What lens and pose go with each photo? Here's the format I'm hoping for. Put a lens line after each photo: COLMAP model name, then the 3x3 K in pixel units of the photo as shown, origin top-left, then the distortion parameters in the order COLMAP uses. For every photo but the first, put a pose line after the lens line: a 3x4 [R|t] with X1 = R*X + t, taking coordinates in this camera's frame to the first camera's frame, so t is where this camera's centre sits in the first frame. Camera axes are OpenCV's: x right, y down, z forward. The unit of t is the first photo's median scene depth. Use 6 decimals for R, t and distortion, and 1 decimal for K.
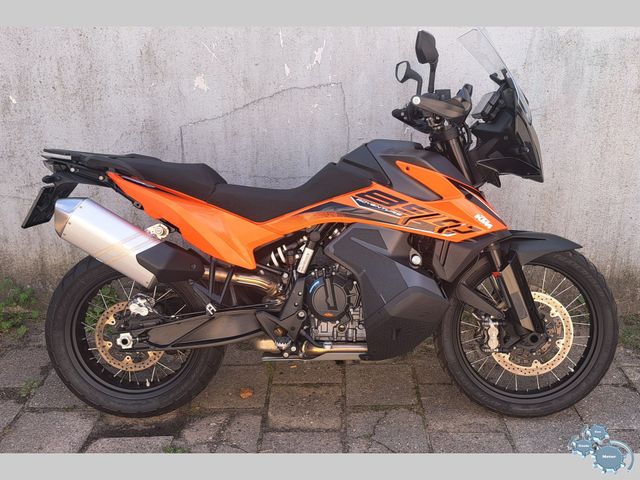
lens RADIAL K [[665.2, 0, 363.7], [0, 665.2, 220.2], [0, 0, 1]] dist [0.049305, 0.000000]
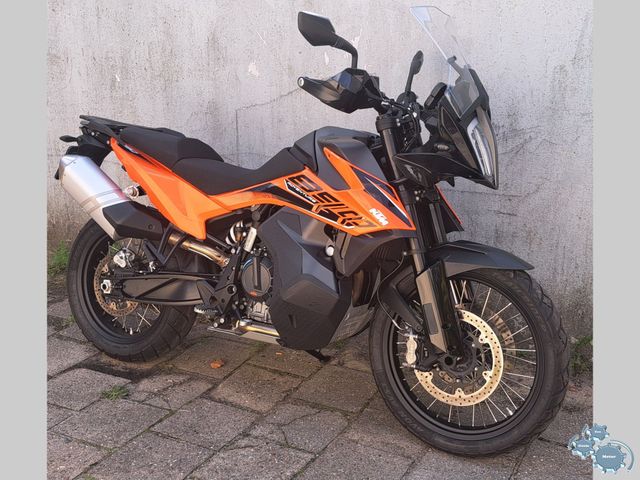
lens RADIAL K [[766.7, 0, 362.2], [0, 766.7, 236.3], [0, 0, 1]] dist [0.058867, 0.000000]
pose [[0.878482, 0.132159, -0.459133, 0.601439], [-0.143105, 0.989646, 0.011056, 0.018728], [0.455841, 0.055991, 0.888298, 0.032062]]
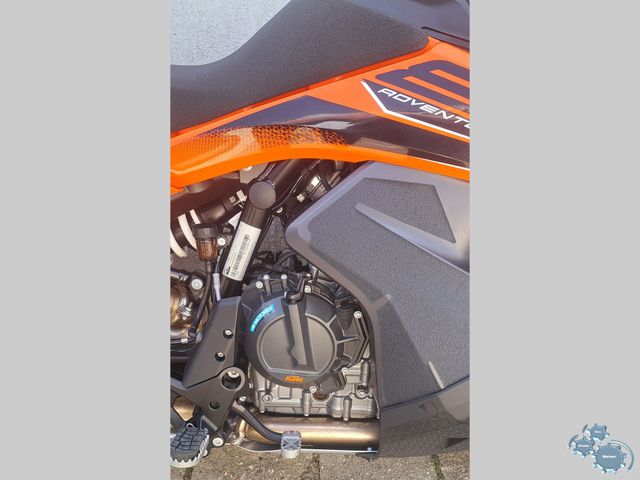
lens RADIAL K [[473.9, 0, 326.8], [0, 473.9, 333.2], [0, 0, 1]] dist [0.030937, -0.026944]
pose [[0.999094, 0.035186, 0.023954, -0.038481], [-0.041182, 0.941374, 0.334841, 0.005544], [-0.010768, -0.335524, 0.941970, 0.693328]]
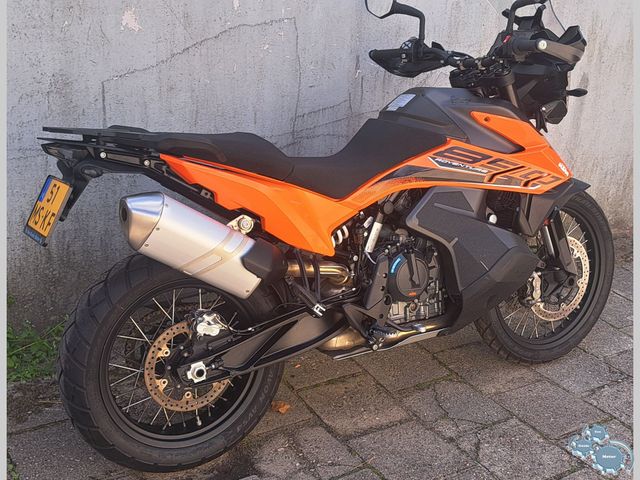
lens RADIAL K [[794.5, 0, 319.3], [0, 794.5, 250.5], [0, 0, 1]] dist [0.039744, 0.000000]
pose [[0.868828, -0.147280, 0.472700, -0.631795], [0.096363, 0.986776, 0.130336, -0.061582], [-0.485645, -0.067688, 0.871531, 0.145238]]
